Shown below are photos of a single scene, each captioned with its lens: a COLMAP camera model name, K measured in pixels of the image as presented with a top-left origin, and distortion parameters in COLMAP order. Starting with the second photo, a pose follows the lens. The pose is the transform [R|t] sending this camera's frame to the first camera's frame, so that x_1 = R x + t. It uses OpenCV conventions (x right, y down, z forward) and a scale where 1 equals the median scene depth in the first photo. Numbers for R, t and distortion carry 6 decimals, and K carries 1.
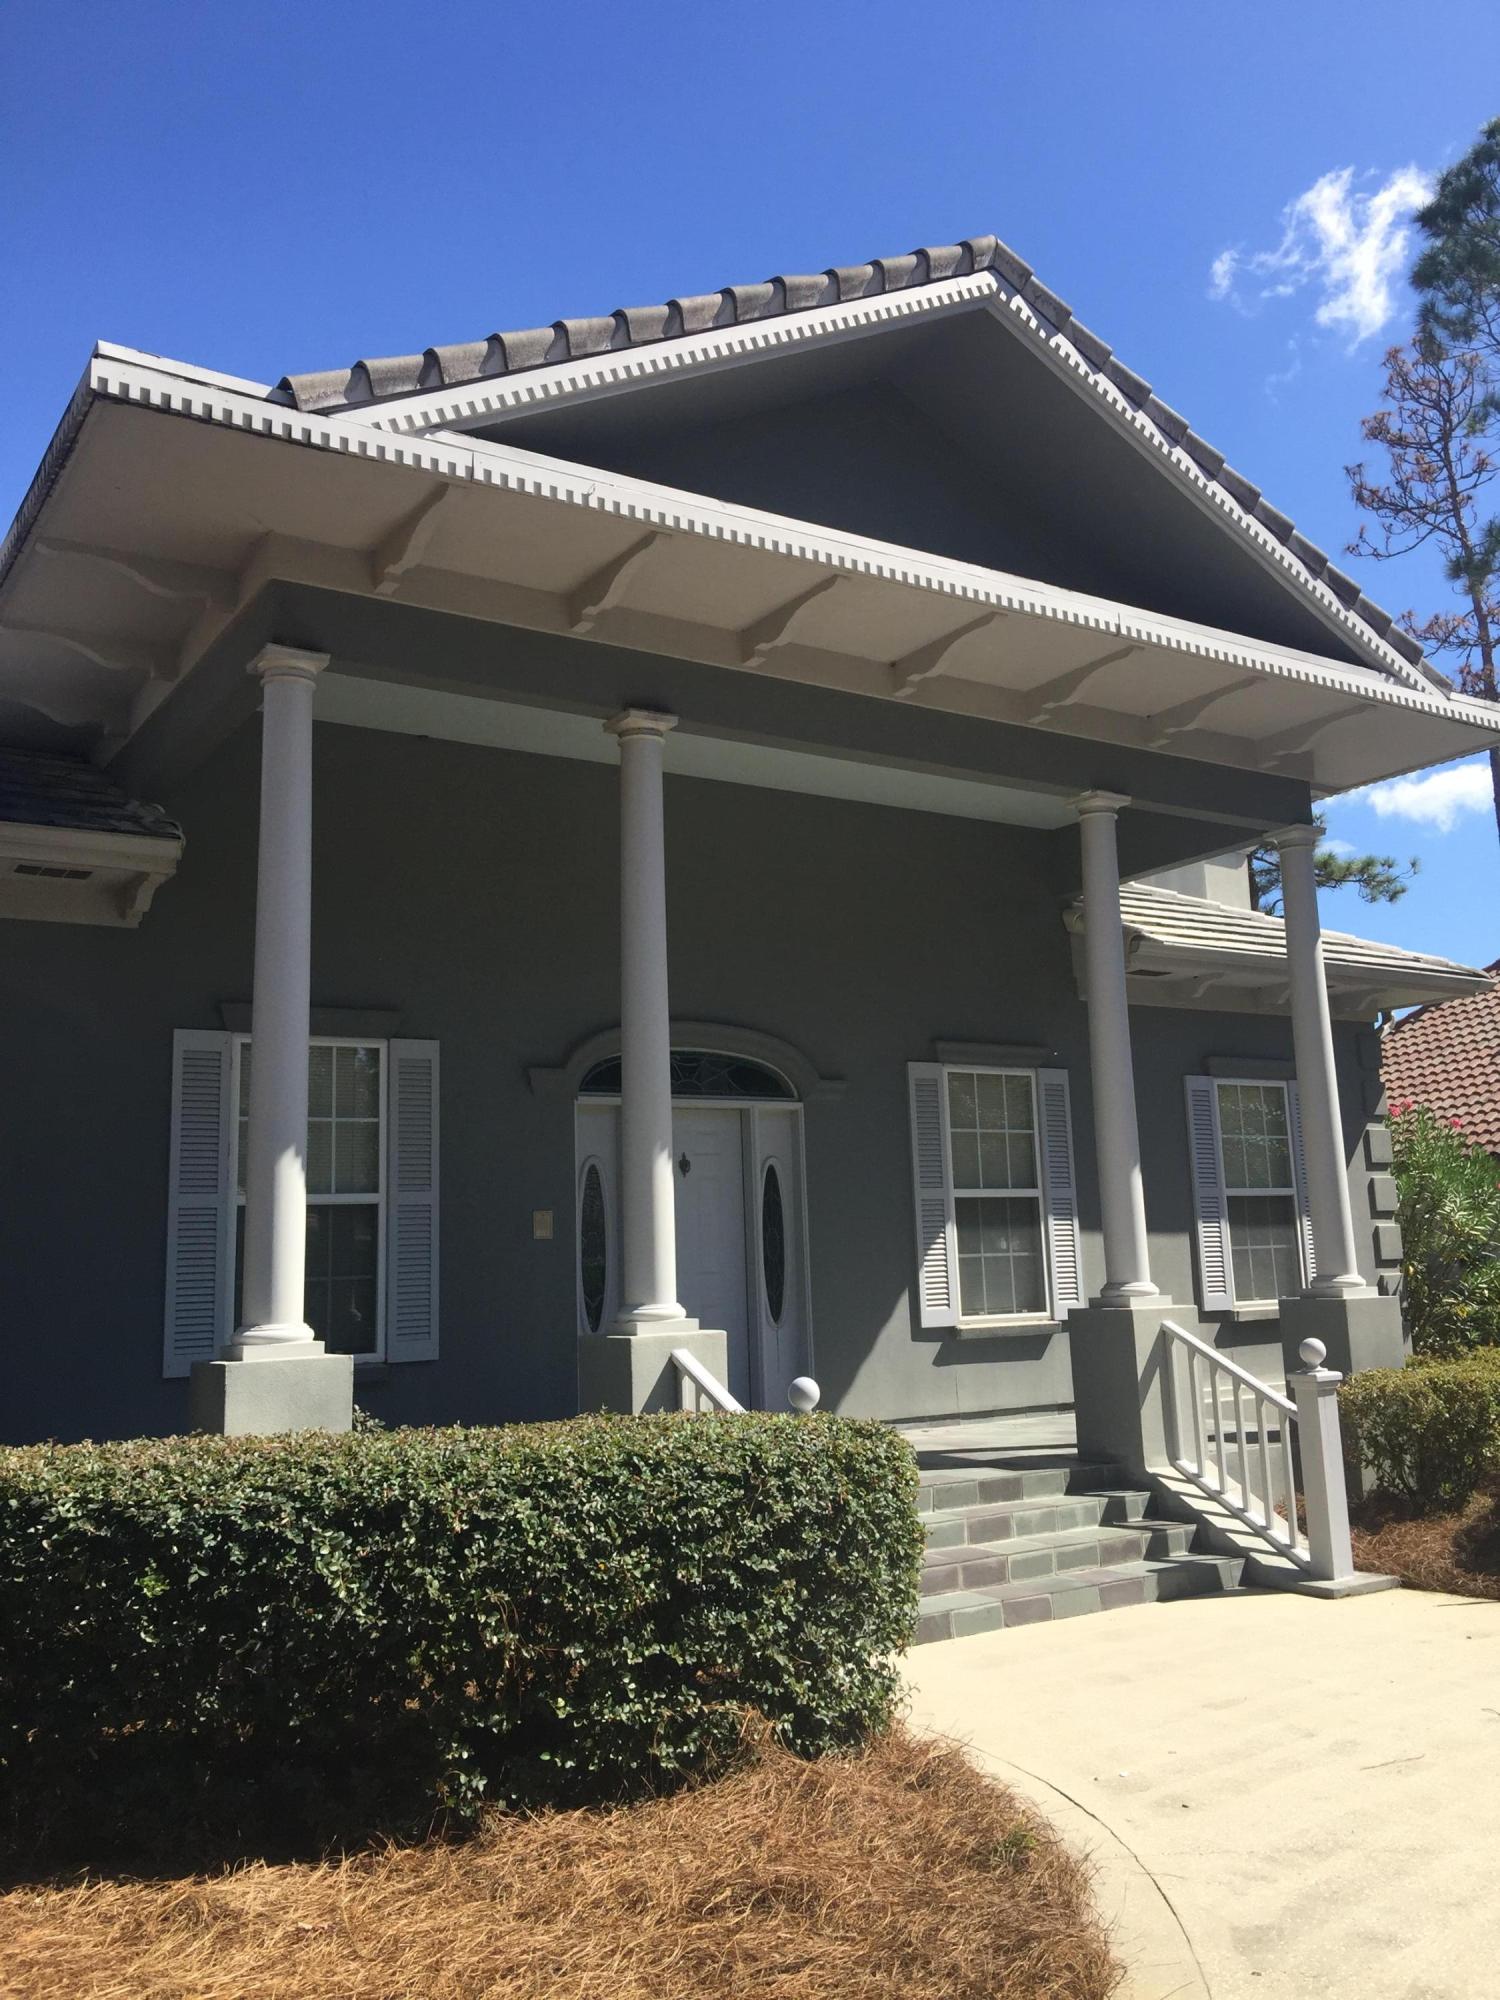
lens RADIAL K [[1688.3, 0, 751.6], [0, 1688.3, 997.0], [0, 0, 1]] dist [0.069196, 0.005636]
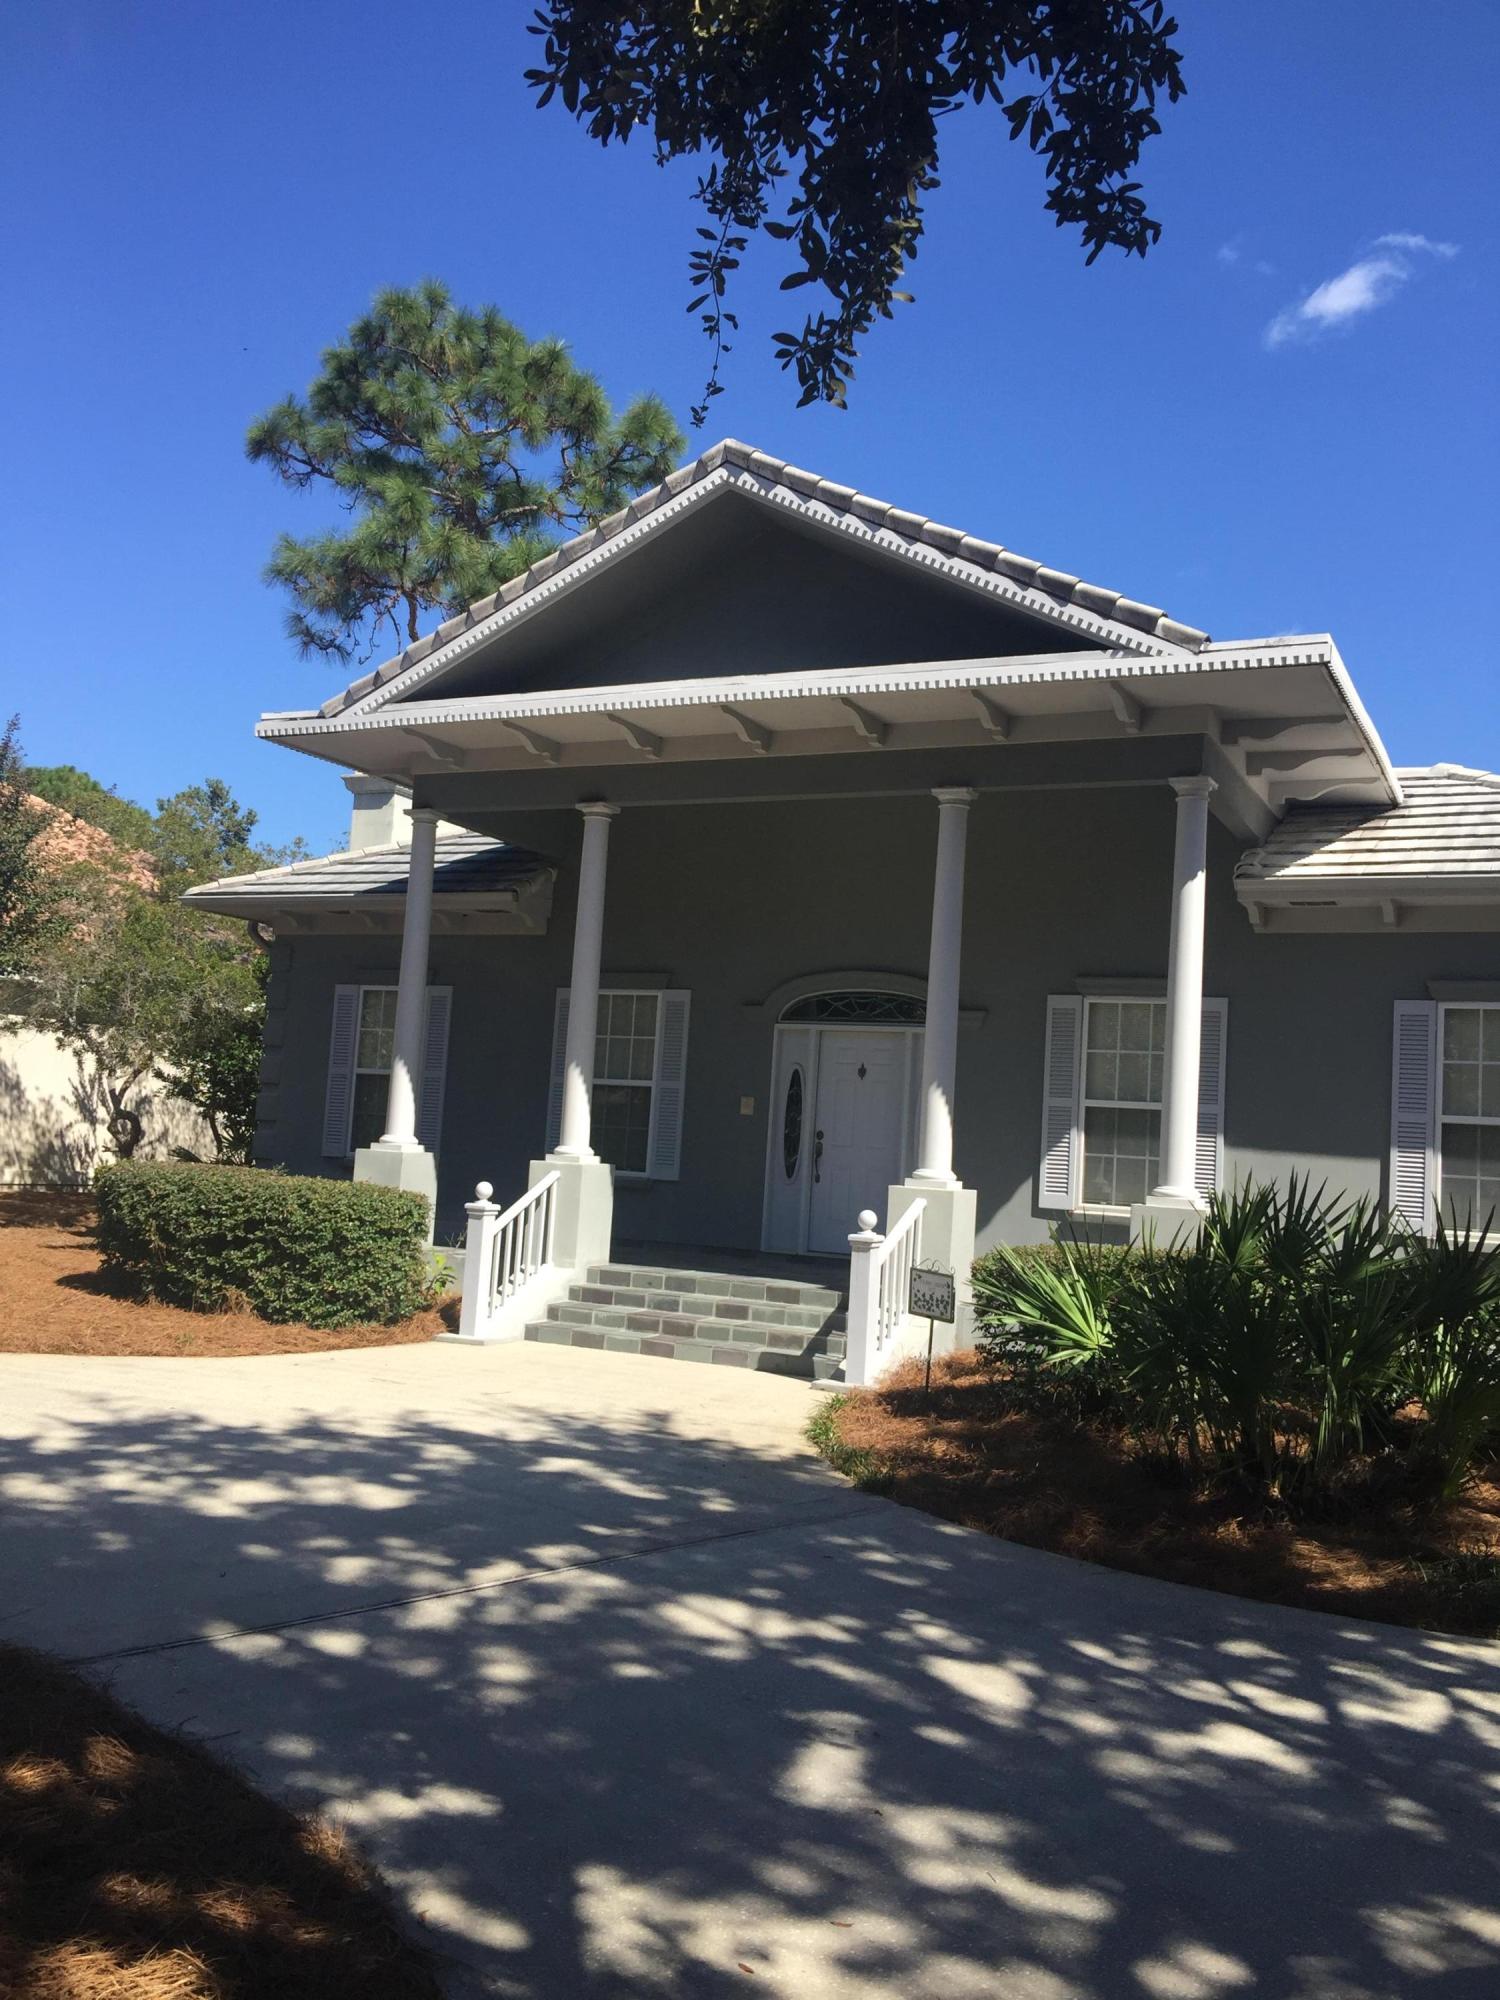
lens RADIAL K [[1688.3, 0, 753.8], [0, 1688.3, 995.2], [0, 0, 1]] dist [0.069196, 0.005636]
pose [[0.500880, -0.007770, -0.865482, 1.302113], [0.061196, 0.997775, 0.026457, -0.008590], [0.863351, -0.066216, 0.500241, 0.245182]]
